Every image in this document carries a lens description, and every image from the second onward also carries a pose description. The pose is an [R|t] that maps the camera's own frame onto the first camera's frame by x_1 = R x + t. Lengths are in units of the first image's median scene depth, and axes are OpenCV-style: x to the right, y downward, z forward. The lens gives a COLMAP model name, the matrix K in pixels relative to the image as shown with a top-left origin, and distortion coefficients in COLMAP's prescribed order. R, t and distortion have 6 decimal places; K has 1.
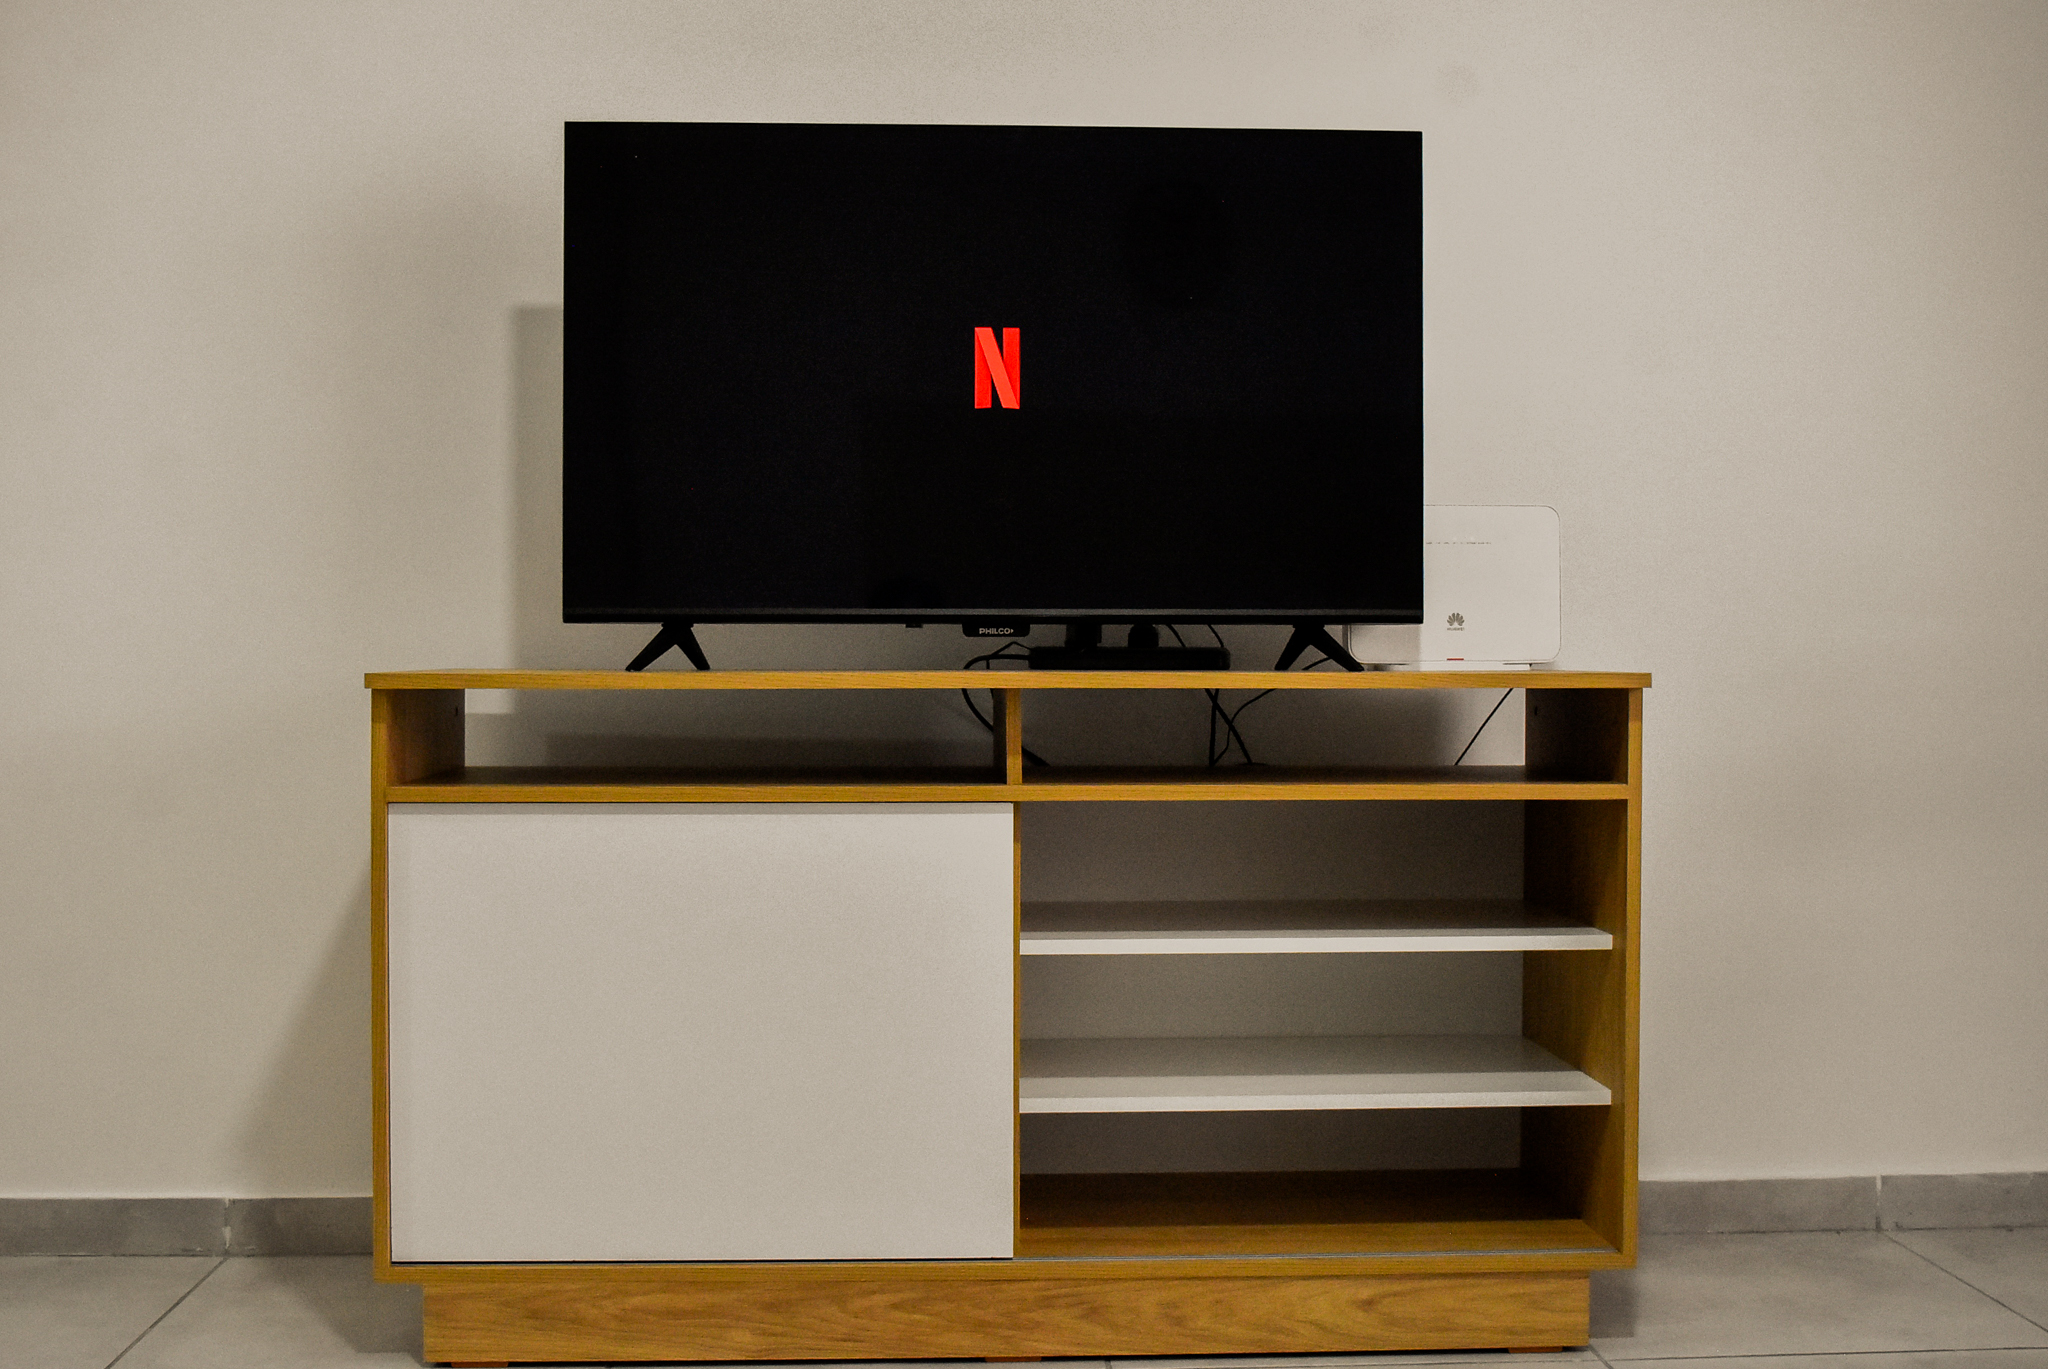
lens RADIAL K [[2456.5, 0, 1023.6], [0, 2456.5, 718.9], [0, 0, 1]] dist [-0.083114, 0.039069]
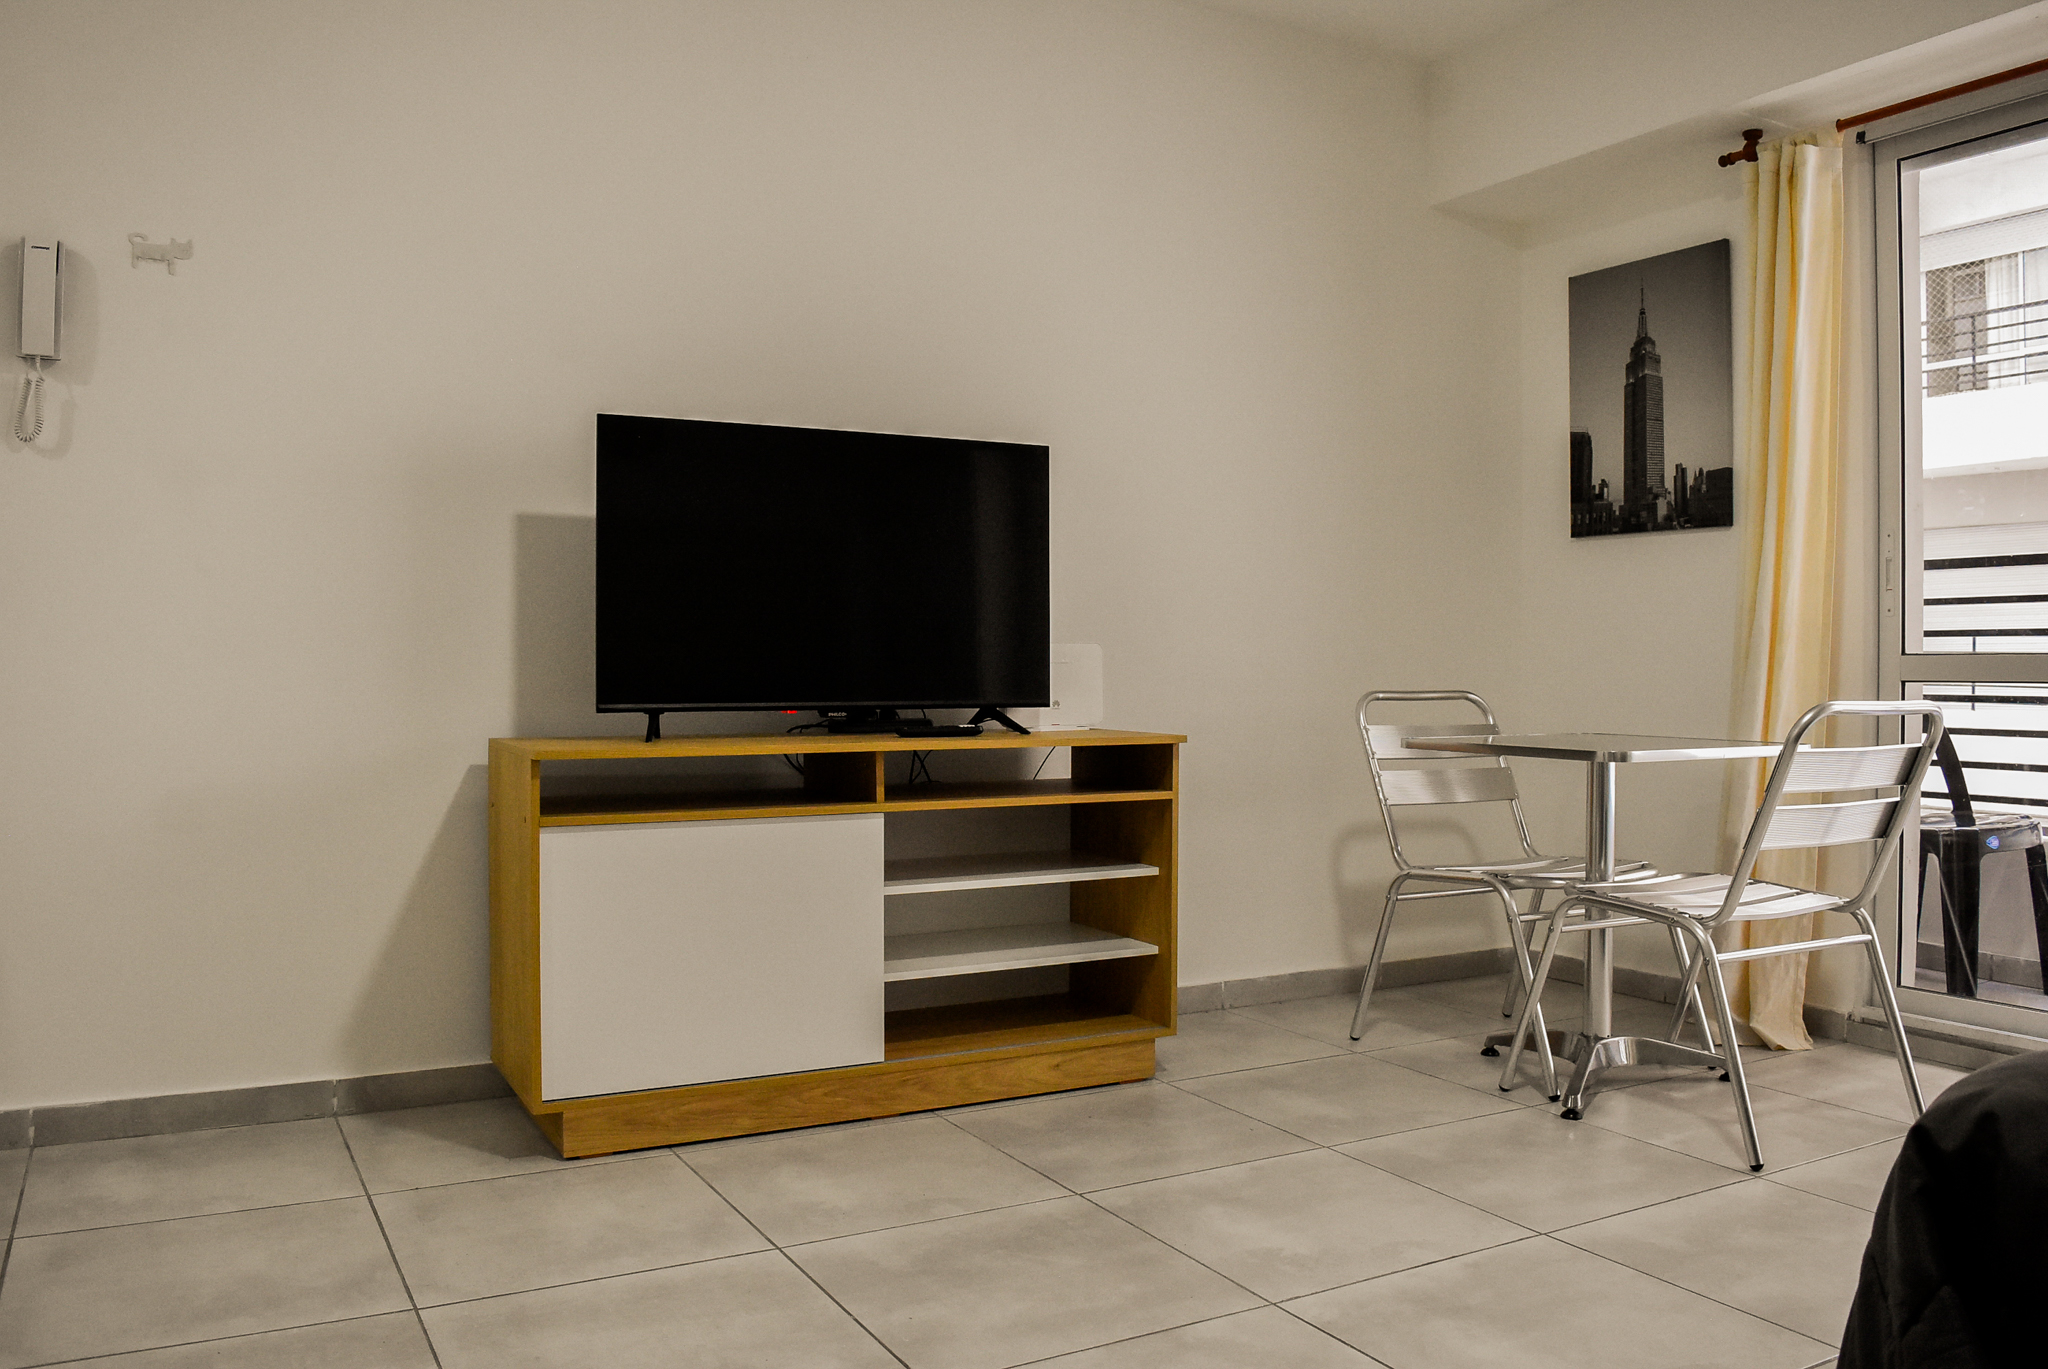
lens RADIAL K [[1598.7, 0, 1024.0], [0, 1598.7, 684.5], [0, 0, 1]] dist [-0.098102, 0.023891]
pose [[0.898888, -0.002778, 0.438170, -0.425043], [0.012612, 0.999730, -0.019533, -0.035807], [-0.437998, 0.023084, 0.898680, -0.116215]]
